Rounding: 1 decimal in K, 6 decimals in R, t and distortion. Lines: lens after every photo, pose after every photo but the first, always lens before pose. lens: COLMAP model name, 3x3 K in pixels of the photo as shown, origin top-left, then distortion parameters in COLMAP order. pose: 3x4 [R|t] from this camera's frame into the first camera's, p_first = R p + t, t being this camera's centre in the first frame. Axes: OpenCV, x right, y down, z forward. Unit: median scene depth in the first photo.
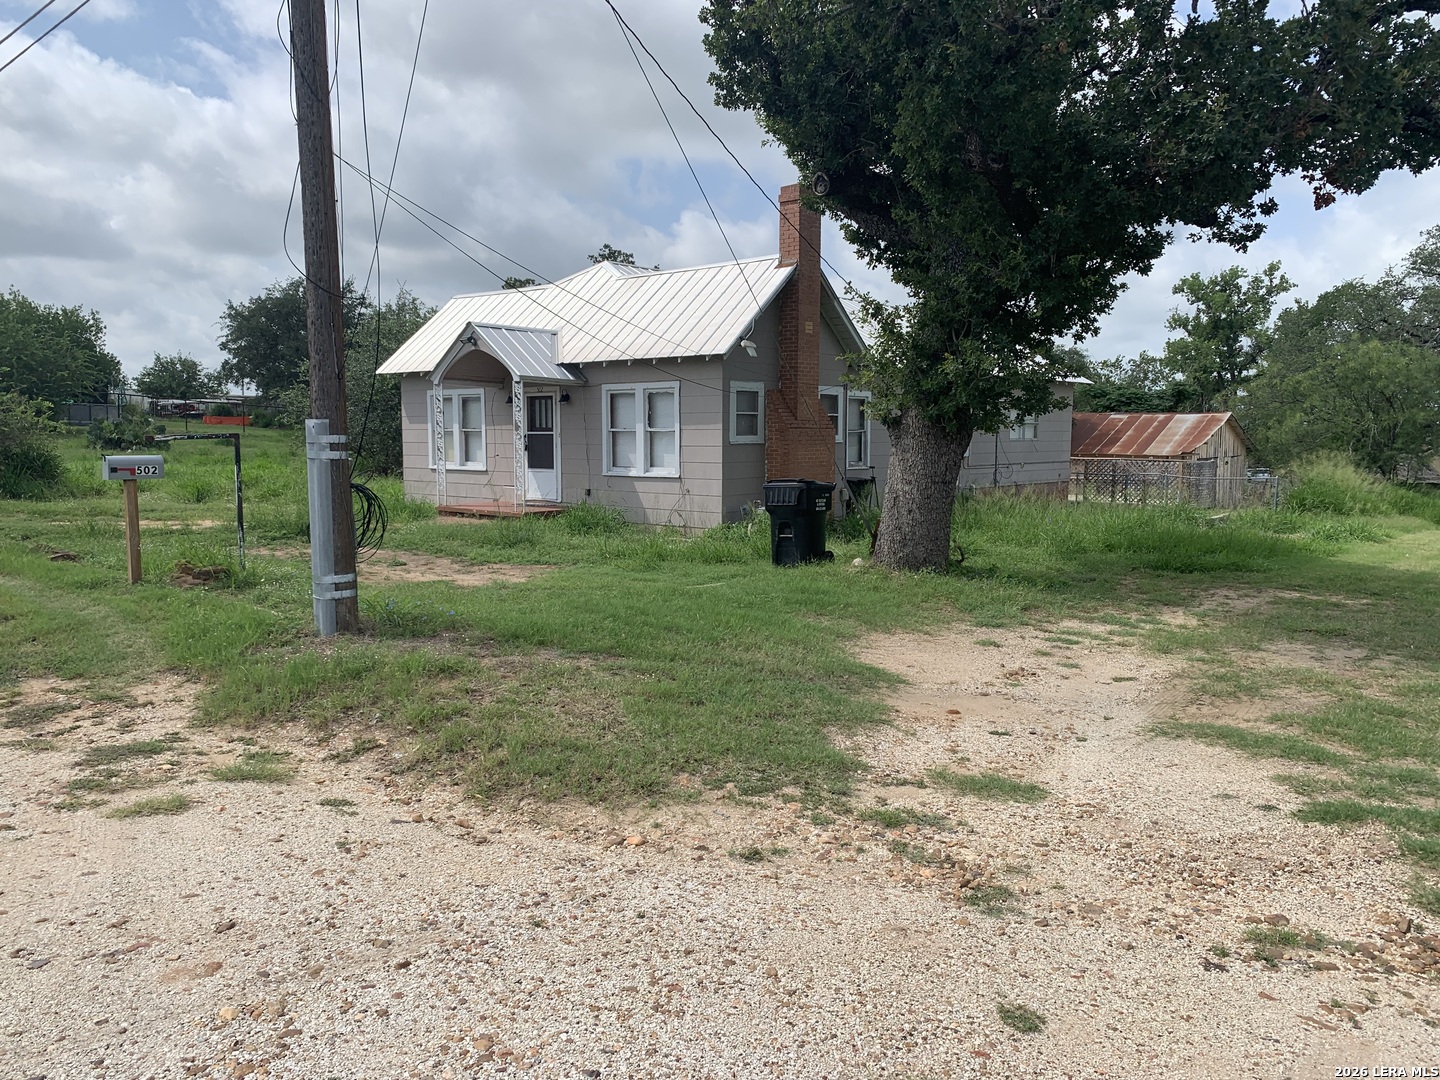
lens RADIAL K [[1096.3, 0, 720.0], [0, 1096.3, 540.0], [0, 0, 1]] dist [-0.042842, -0.001405]
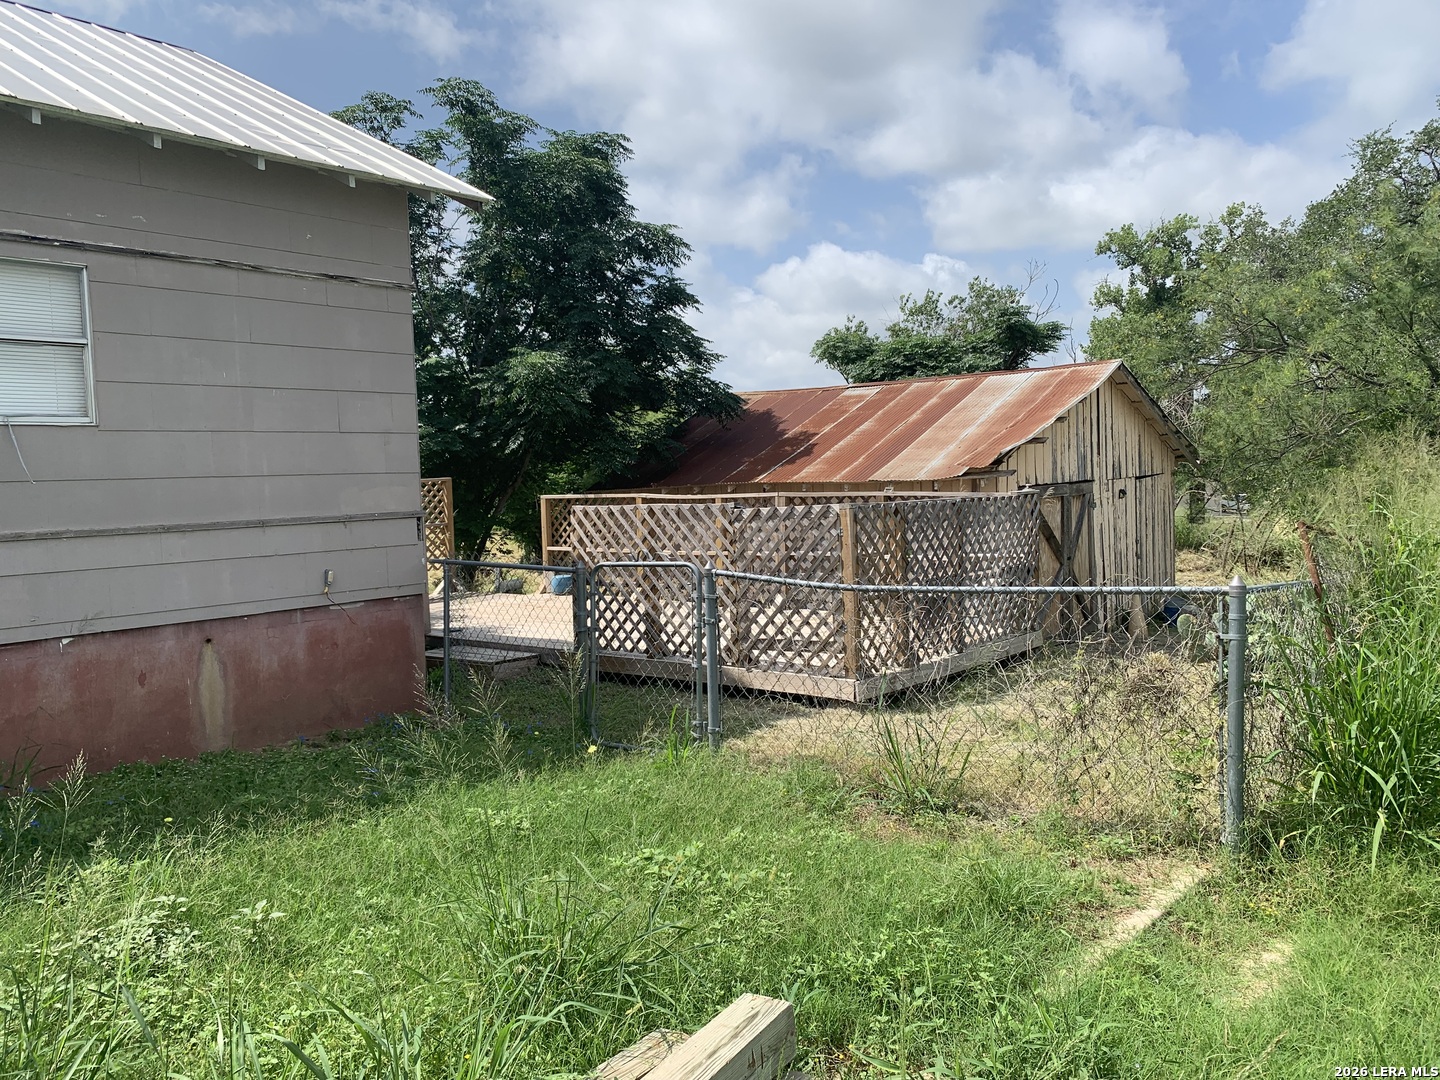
lens RADIAL K [[1096.3, 0, 720.0], [0, 1096.3, 540.0], [0, 0, 1]] dist [-0.042842, -0.001405]
pose [[0.999162, -0.039101, 0.012091, 0.254490], [0.039545, 0.998457, -0.038982, -0.035634], [-0.010548, 0.039427, 0.999167, 0.488168]]
